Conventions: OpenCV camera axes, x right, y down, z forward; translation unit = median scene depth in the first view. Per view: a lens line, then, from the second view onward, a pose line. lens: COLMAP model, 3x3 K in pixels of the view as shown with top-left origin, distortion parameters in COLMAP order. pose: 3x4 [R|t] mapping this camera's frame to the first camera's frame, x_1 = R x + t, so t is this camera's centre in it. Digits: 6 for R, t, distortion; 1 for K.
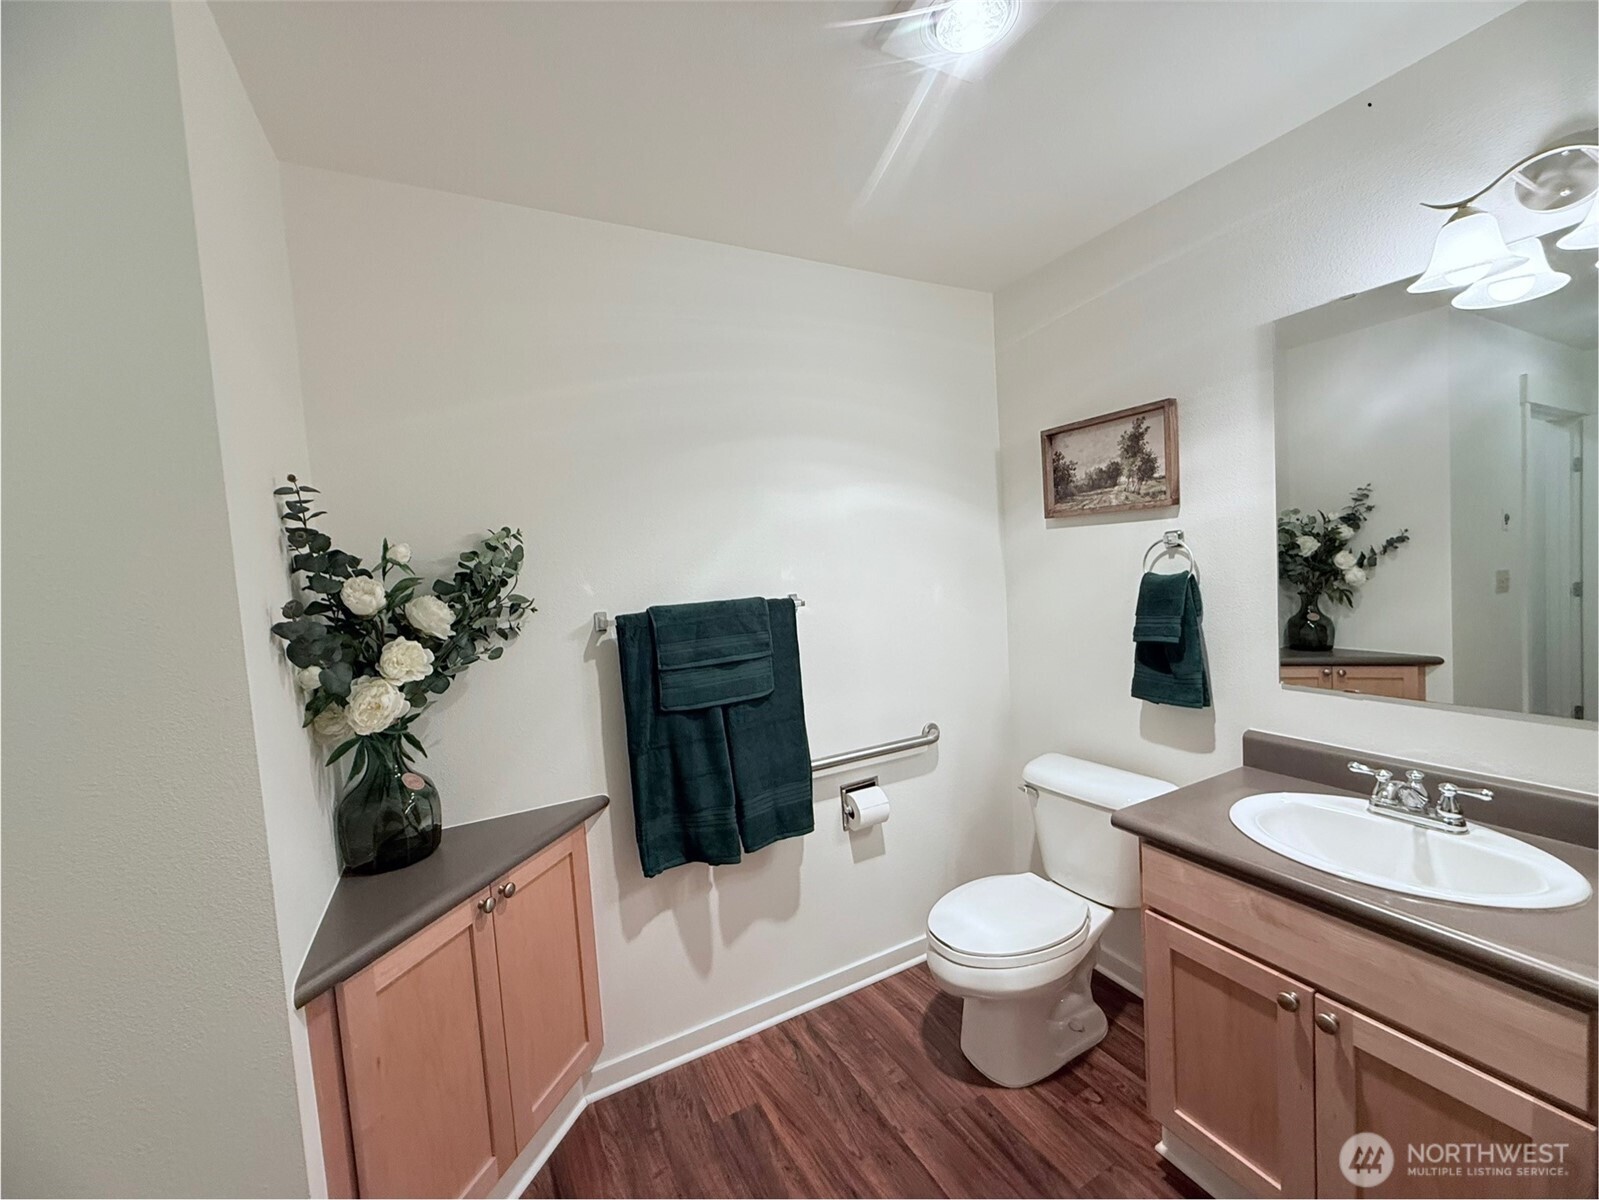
lens RADIAL K [[639.4, 0, 799.0], [0, 639.4, 601.5], [0, 0, 1]] dist [-0.001560, -0.000044]
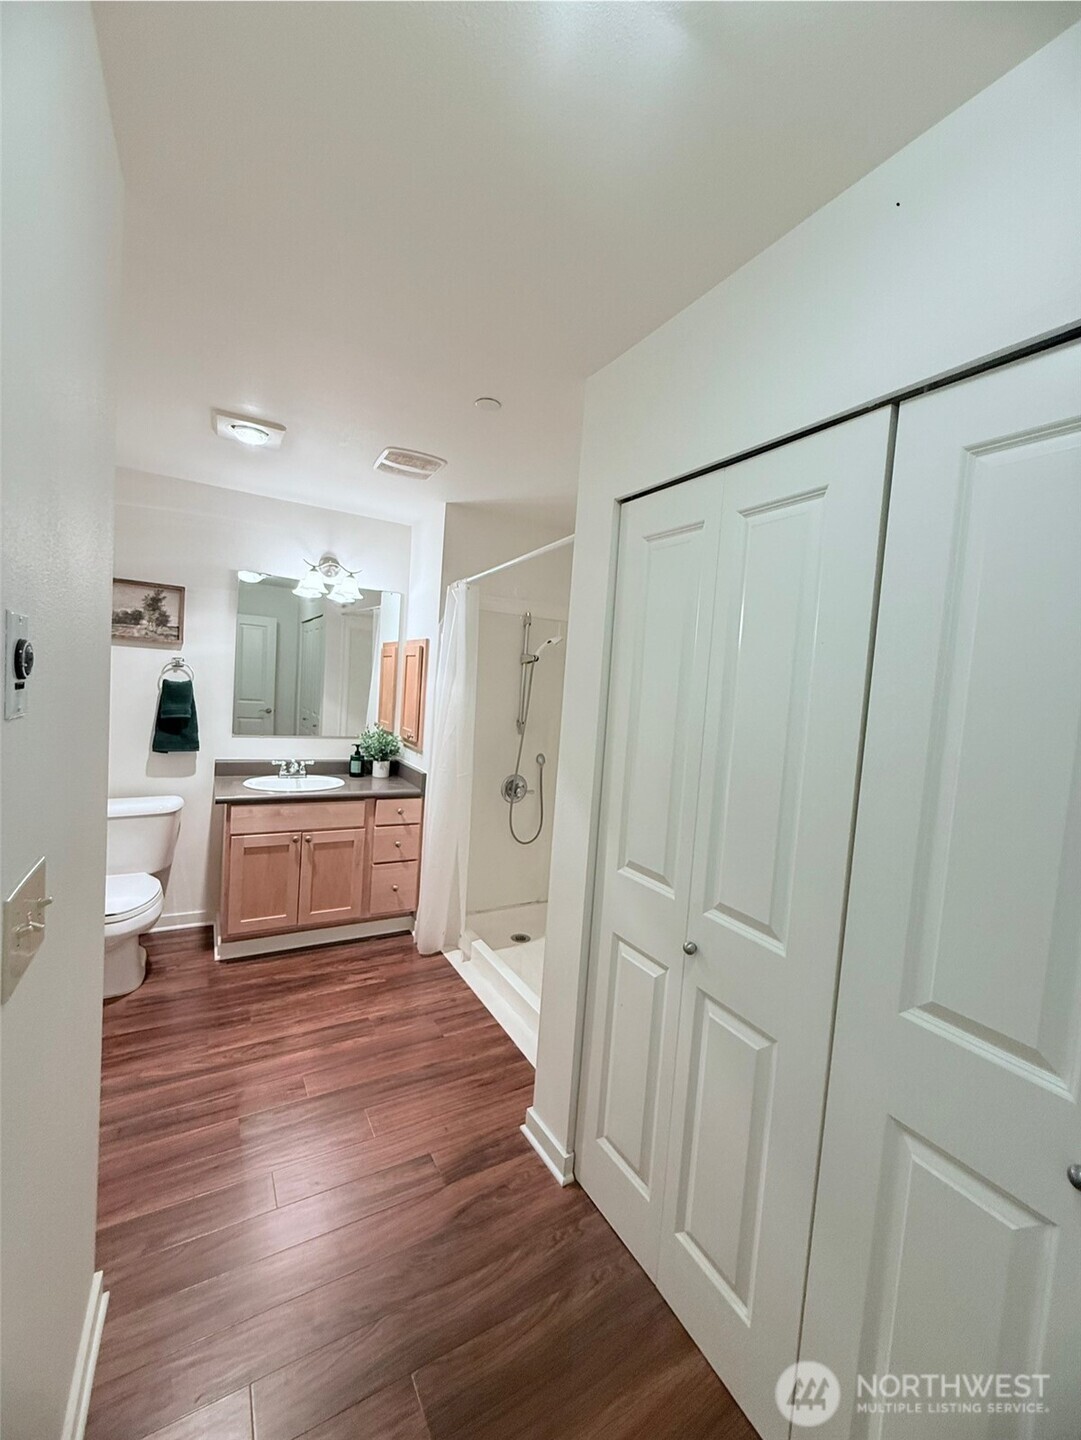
lens RADIAL K [[575.8, 0, 540.4], [0, 575.8, 718.1], [0, 0, 1]] dist [-0.001560, -0.000044]
pose [[-0.045854, -0.004380, 0.998939, -1.103774], [-0.006753, 0.999969, 0.004075, 0.049750], [-0.998925, -0.006559, -0.045883, 0.032380]]
